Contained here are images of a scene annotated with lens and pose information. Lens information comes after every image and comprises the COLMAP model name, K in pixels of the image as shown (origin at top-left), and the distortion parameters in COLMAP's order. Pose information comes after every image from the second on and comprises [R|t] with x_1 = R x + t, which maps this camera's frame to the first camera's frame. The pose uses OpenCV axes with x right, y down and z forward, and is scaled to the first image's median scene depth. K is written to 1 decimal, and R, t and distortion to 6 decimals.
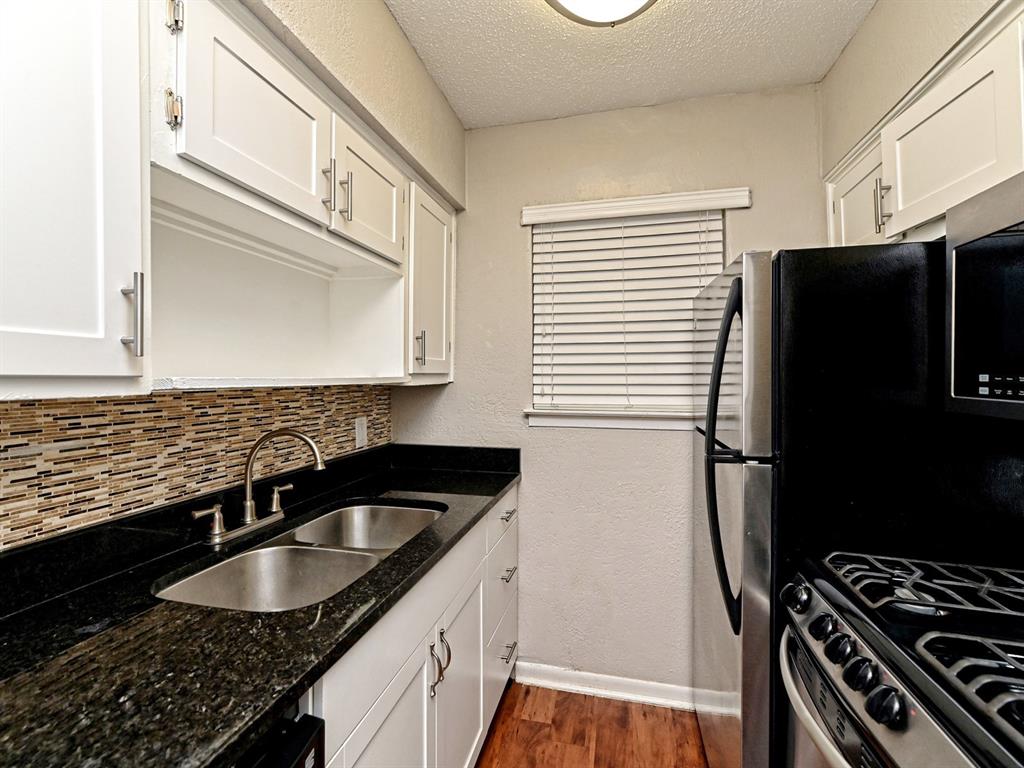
lens RADIAL K [[457.2, 0, 513.0], [0, 457.2, 385.6], [0, 0, 1]] dist [0.003180, -0.000422]
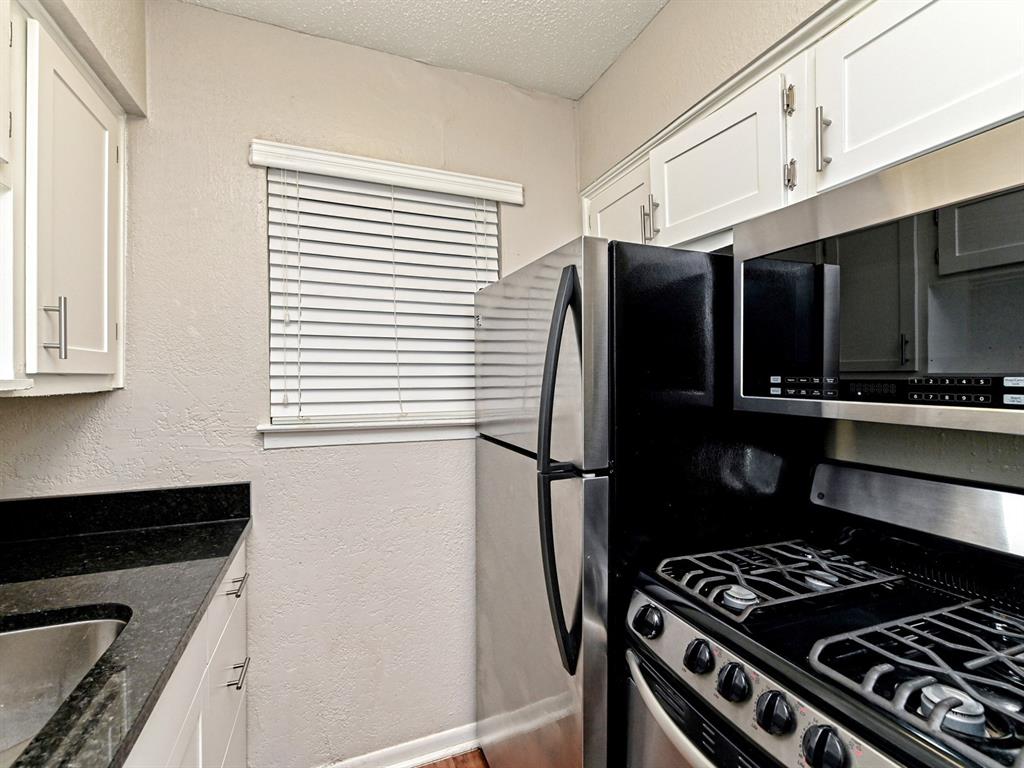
lens RADIAL K [[457.2, 0, 508.8], [0, 457.2, 385.4], [0, 0, 1]] dist [0.003180, -0.000422]
pose [[0.820884, -0.008011, 0.571039, -0.066561], [0.012768, 0.999909, -0.004327, -0.002844], [-0.570953, 0.010843, 0.820911, 0.223560]]
